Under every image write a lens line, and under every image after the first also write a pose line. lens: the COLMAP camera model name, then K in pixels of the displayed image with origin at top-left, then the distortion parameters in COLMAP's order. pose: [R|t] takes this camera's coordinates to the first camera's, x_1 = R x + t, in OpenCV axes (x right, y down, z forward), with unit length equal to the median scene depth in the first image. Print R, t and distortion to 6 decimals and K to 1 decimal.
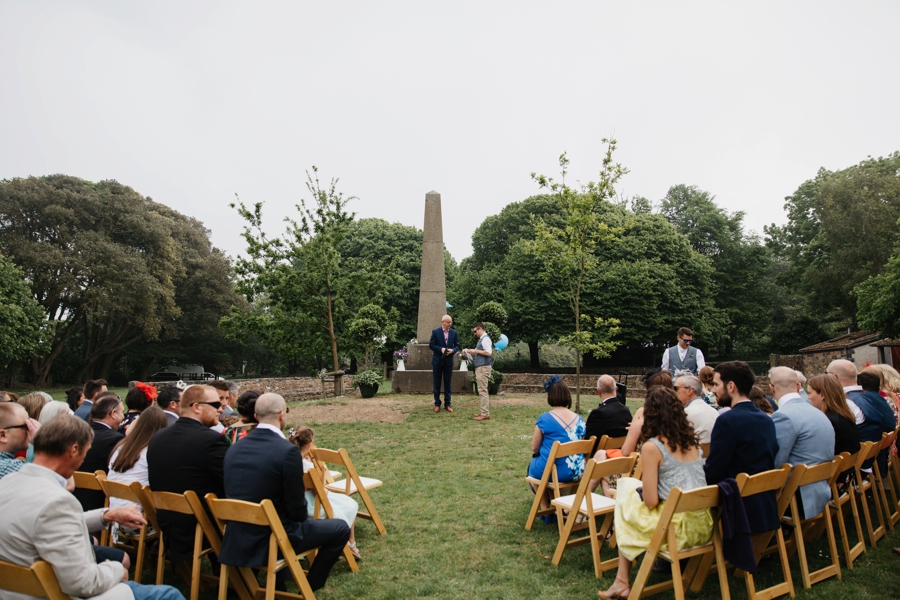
lens RADIAL K [[598.2, 0, 450.0], [0, 598.2, 300.0], [0, 0, 1]] dist [-0.001441, -0.000450]
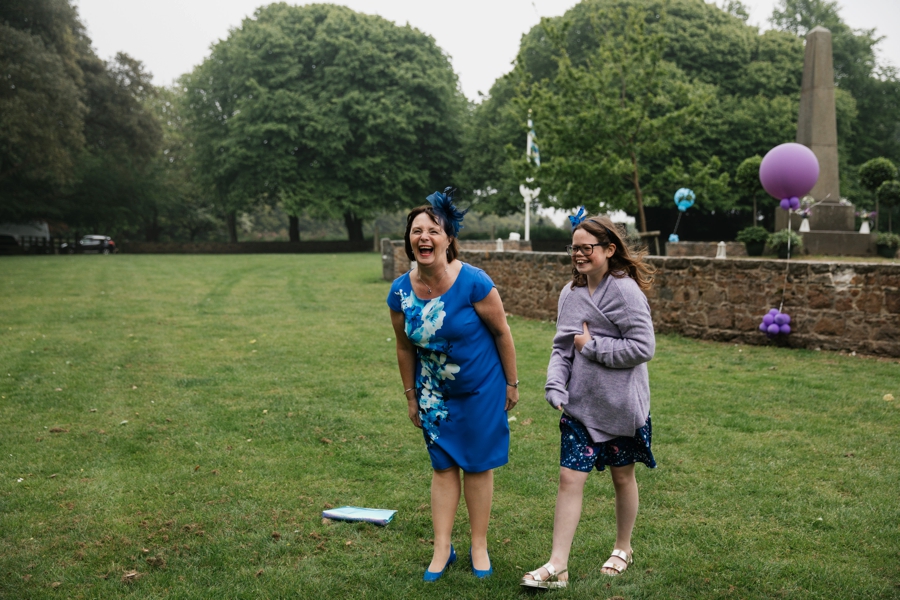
lens RADIAL K [[996.5, 0, 450.0], [0, 996.5, 300.0], [0, 0, 1]] dist [0.007622, 0.010731]
pose [[0.979894, 0.006553, 0.199412, -0.304313], [-0.039702, 0.985877, 0.162699, -0.002424], [-0.195529, -0.167345, 0.966315, -0.153906]]
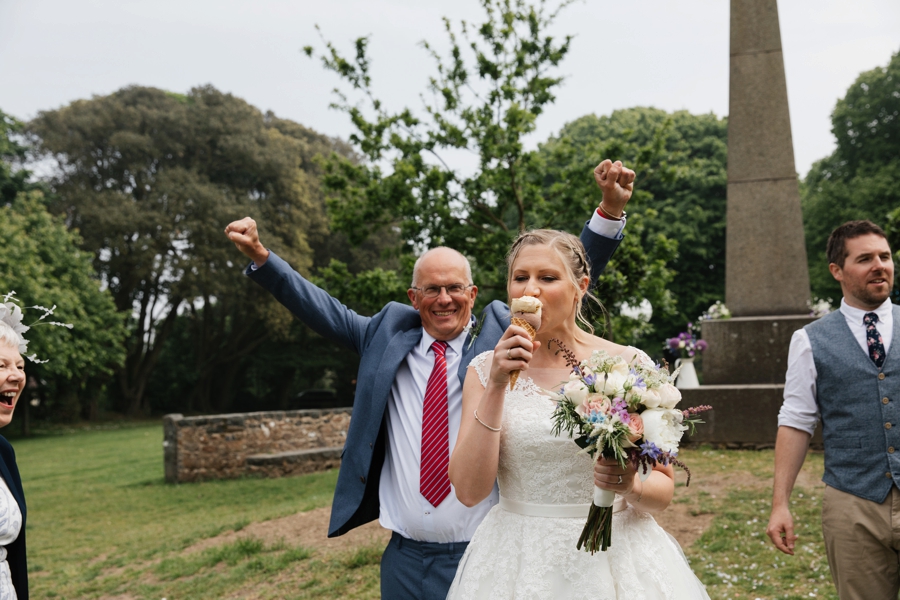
lens RADIAL K [[996.5, 0, 450.0], [0, 996.5, 300.0], [0, 0, 1]] dist [0.007622, 0.010731]
pose [[0.945650, -0.049860, -0.321340, -0.004649], [0.061632, 0.997745, 0.026561, 0.010488], [0.319291, -0.044922, 0.946591, 0.090795]]
